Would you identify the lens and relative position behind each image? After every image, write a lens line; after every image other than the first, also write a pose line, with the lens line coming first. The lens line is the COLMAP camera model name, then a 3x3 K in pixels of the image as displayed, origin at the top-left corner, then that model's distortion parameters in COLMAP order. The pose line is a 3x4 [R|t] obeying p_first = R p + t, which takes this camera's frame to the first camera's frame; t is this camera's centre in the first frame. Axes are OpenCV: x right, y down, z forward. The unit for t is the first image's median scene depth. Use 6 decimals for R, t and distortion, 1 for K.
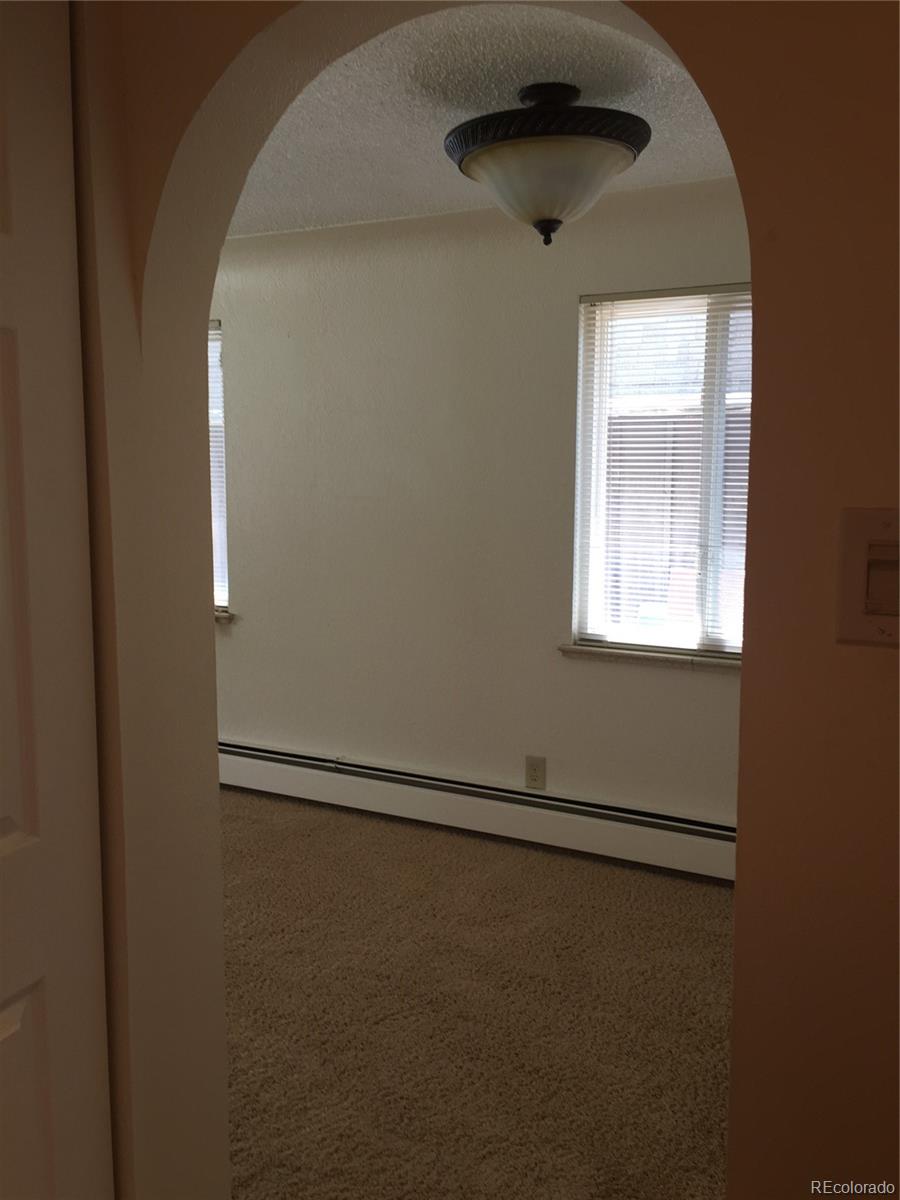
lens RADIAL K [[1032.2, 0, 444.6], [0, 1032.2, 598.9], [0, 0, 1]] dist [0.080837, -0.118069]
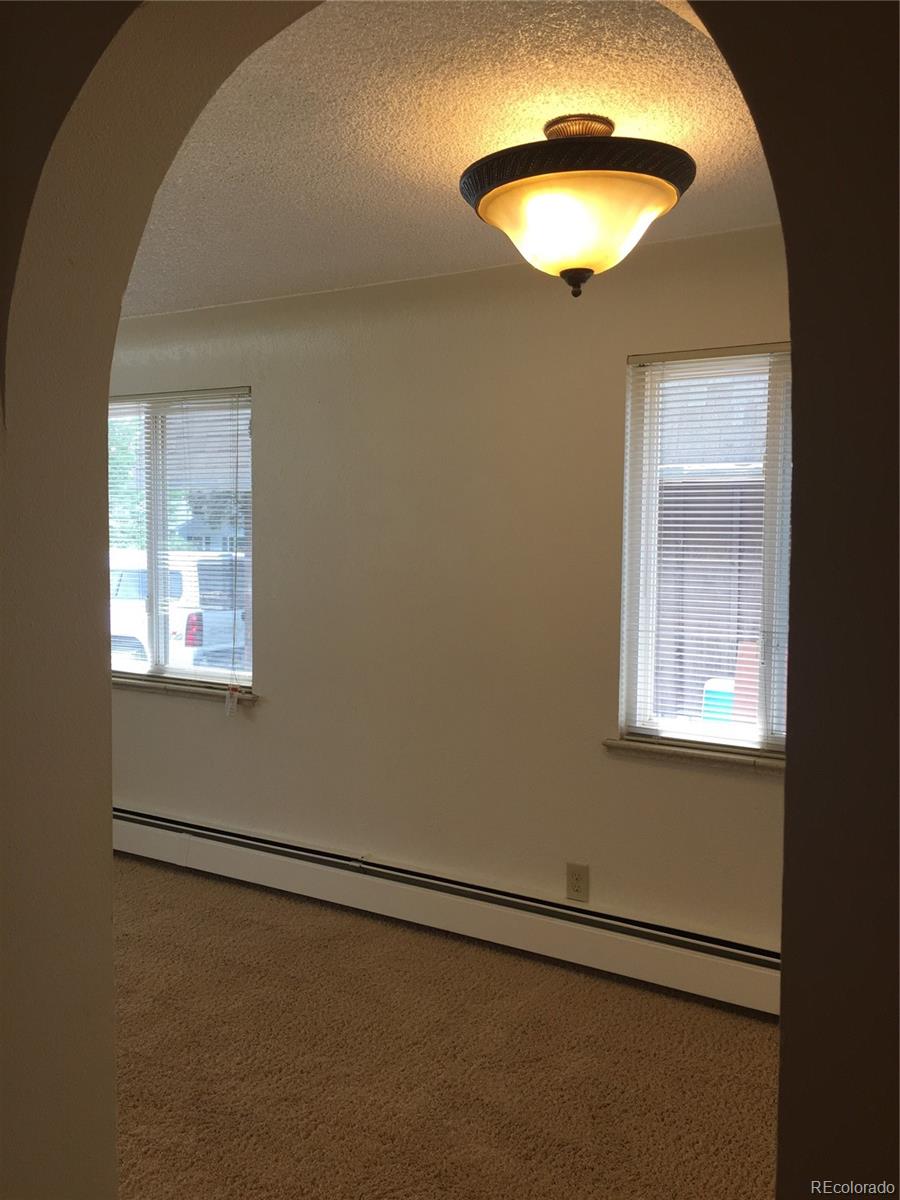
lens RADIAL K [[1032.2, 0, 446.3], [0, 1032.2, 608.2], [0, 0, 1]] dist [0.080837, -0.118069]
pose [[0.997798, 0.006740, -0.065978, 0.033084], [-0.010077, 0.998679, -0.050378, -0.022815], [0.065552, 0.050932, 0.996549, 0.091794]]
